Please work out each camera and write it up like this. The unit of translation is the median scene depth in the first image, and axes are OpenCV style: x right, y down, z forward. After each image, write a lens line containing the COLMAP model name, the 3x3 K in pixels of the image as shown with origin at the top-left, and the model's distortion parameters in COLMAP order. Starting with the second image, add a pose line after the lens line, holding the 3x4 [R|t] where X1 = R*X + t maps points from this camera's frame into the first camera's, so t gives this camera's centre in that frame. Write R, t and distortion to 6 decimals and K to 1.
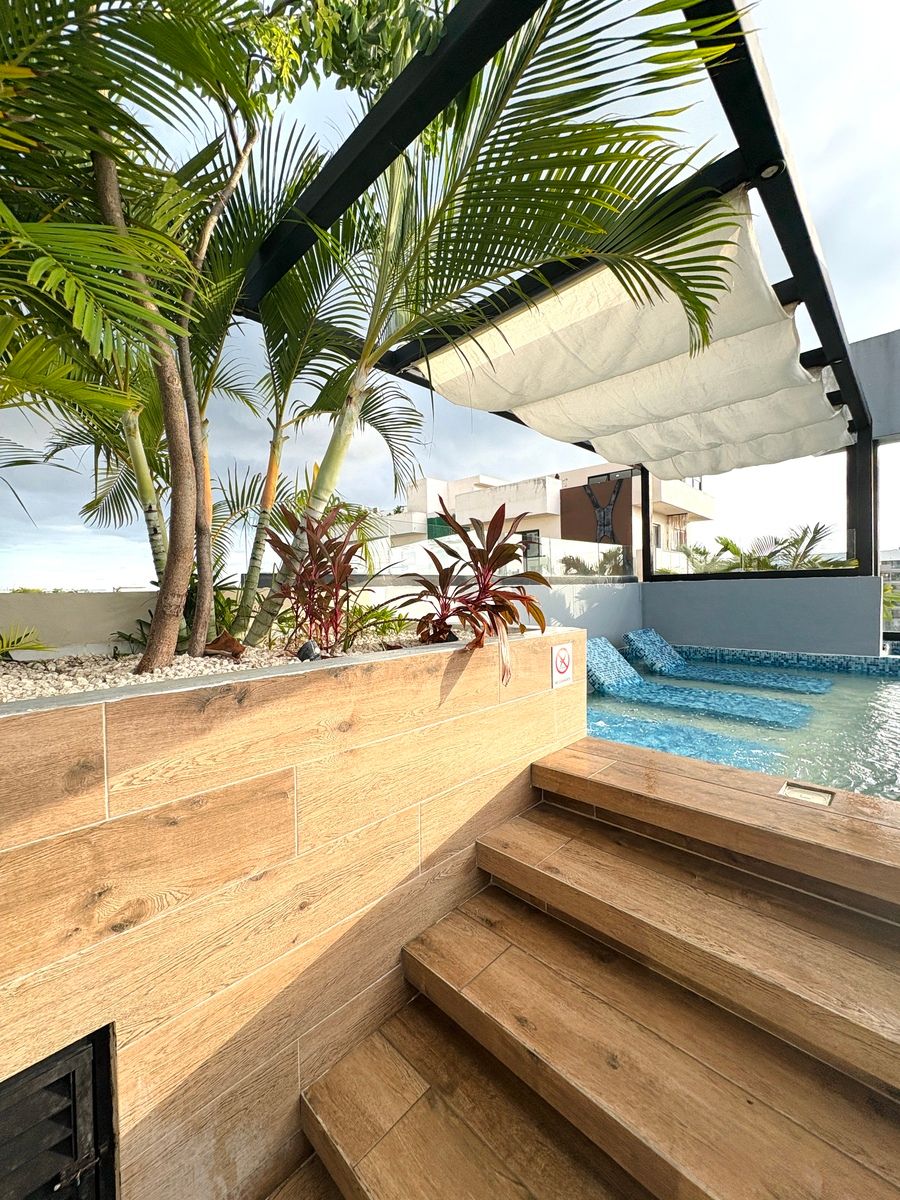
lens RADIAL K [[479.5, 0, 449.3], [0, 479.5, 600.8], [0, 0, 1]] dist [0.001665, 0.000273]
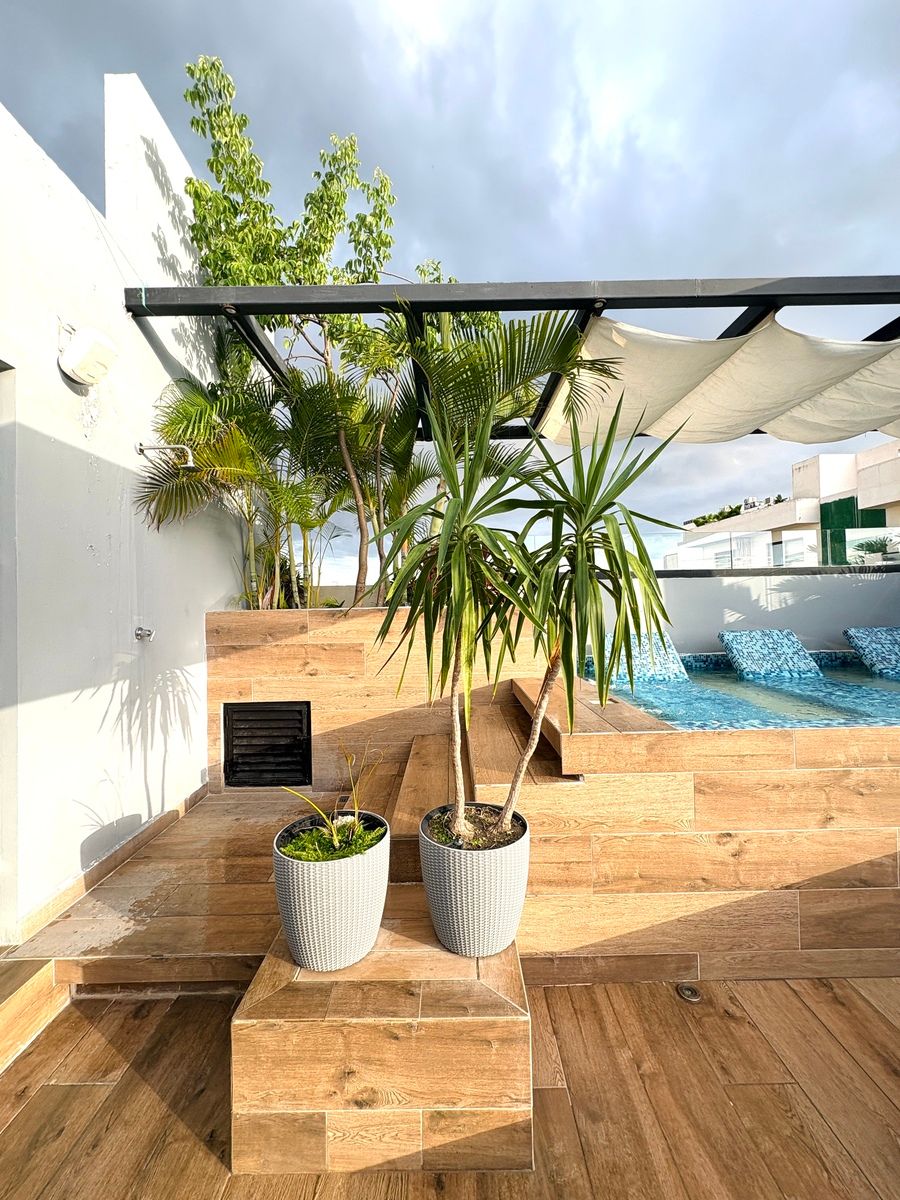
lens RADIAL K [[479.5, 0, 448.6], [0, 479.5, 599.1], [0, 0, 1]] dist [0.001665, 0.000273]
pose [[0.707265, -0.000145, -0.706949, 0.965924], [-0.010034, 0.999897, -0.010244, 0.058035], [0.706878, 0.014339, 0.707190, -0.301082]]
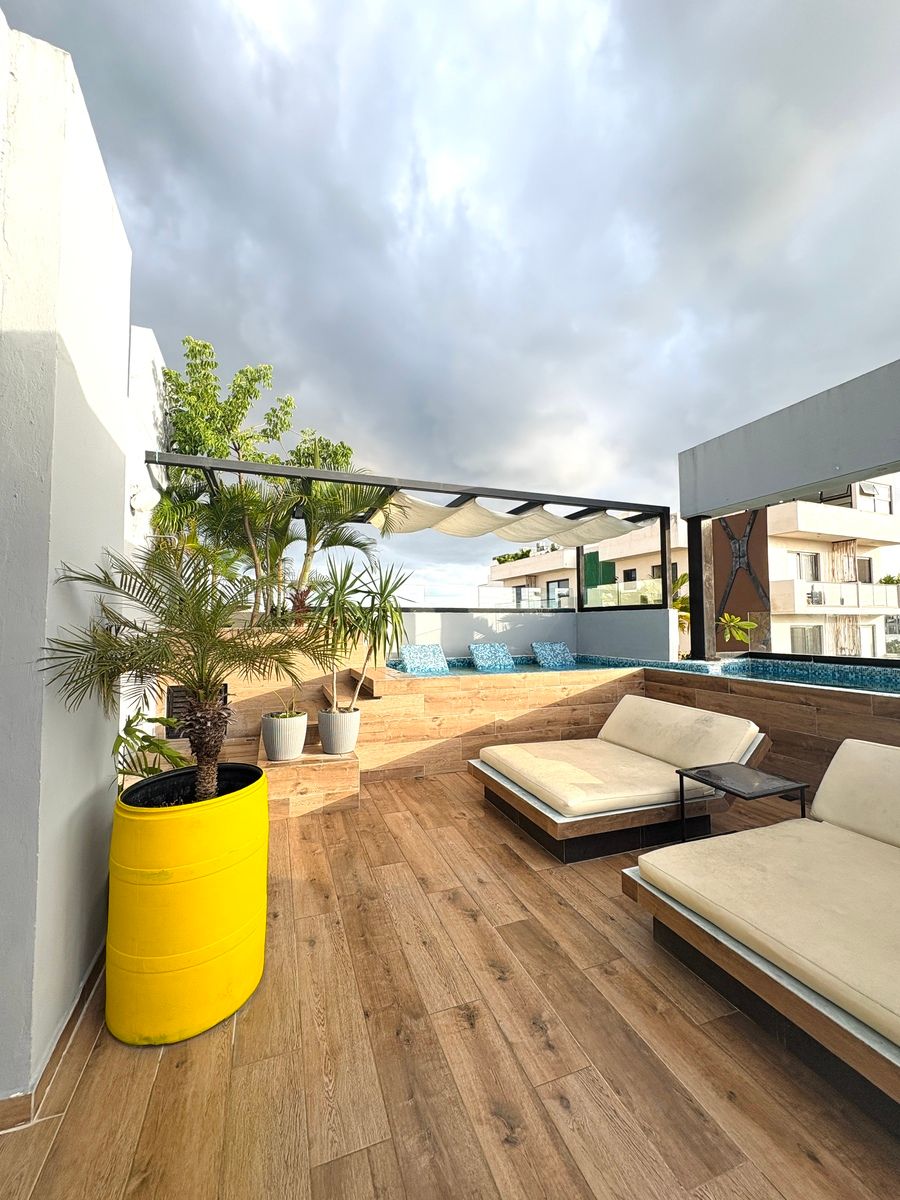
lens RADIAL K [[479.5, 0, 449.3], [0, 479.5, 600.1], [0, 0, 1]] dist [0.001665, 0.000273]
pose [[0.908581, -0.001875, -0.417704, 1.617232], [-0.025325, 0.997903, -0.059567, 0.052213], [0.416940, 0.064700, 0.906629, -1.246380]]
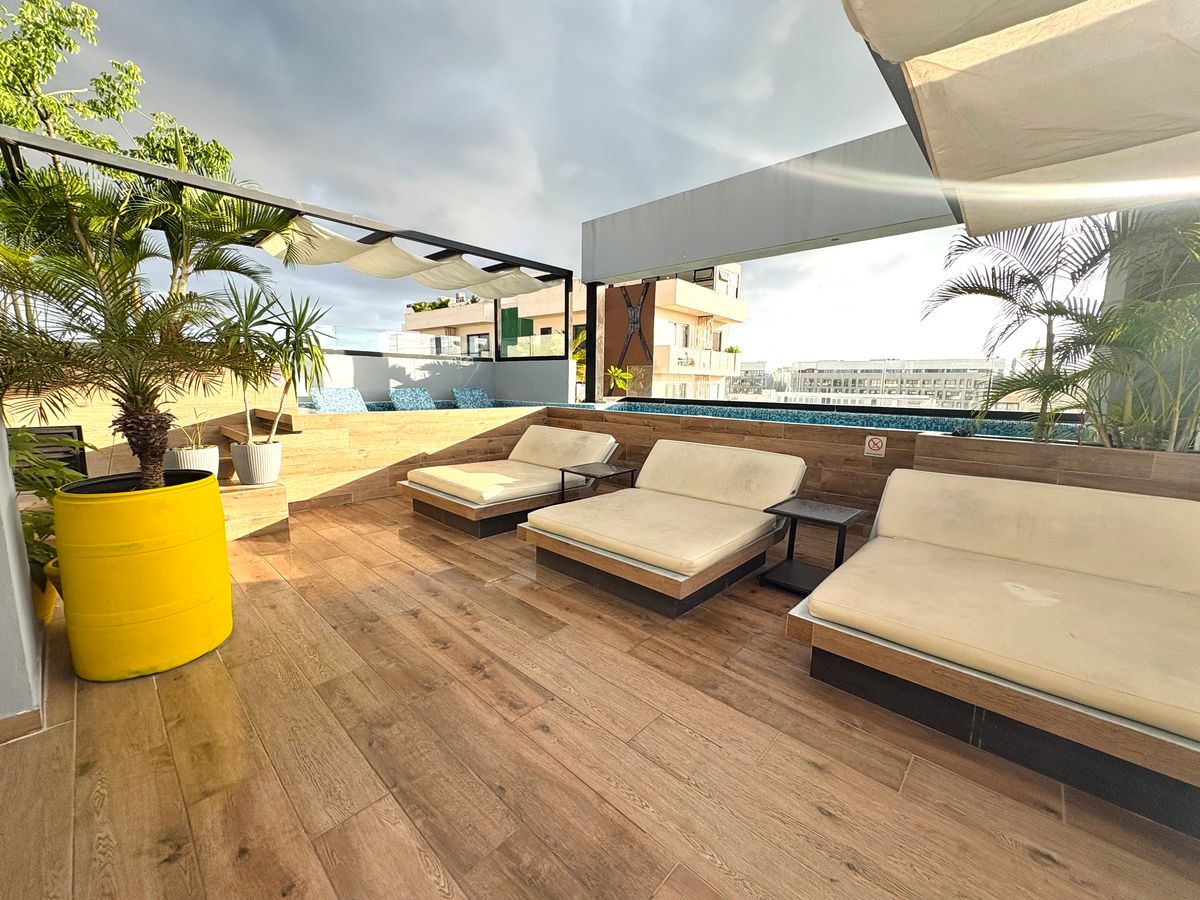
lens RADIAL K [[479.5, 0, 600.9], [0, 479.5, 451.8], [0, 0, 1]] dist [0.001665, 0.000273]
pose [[0.998489, 0.033601, 0.043483, 1.707574], [-0.038621, 0.991986, 0.120300, 0.130045], [-0.039092, -0.121797, 0.991785, -1.598563]]
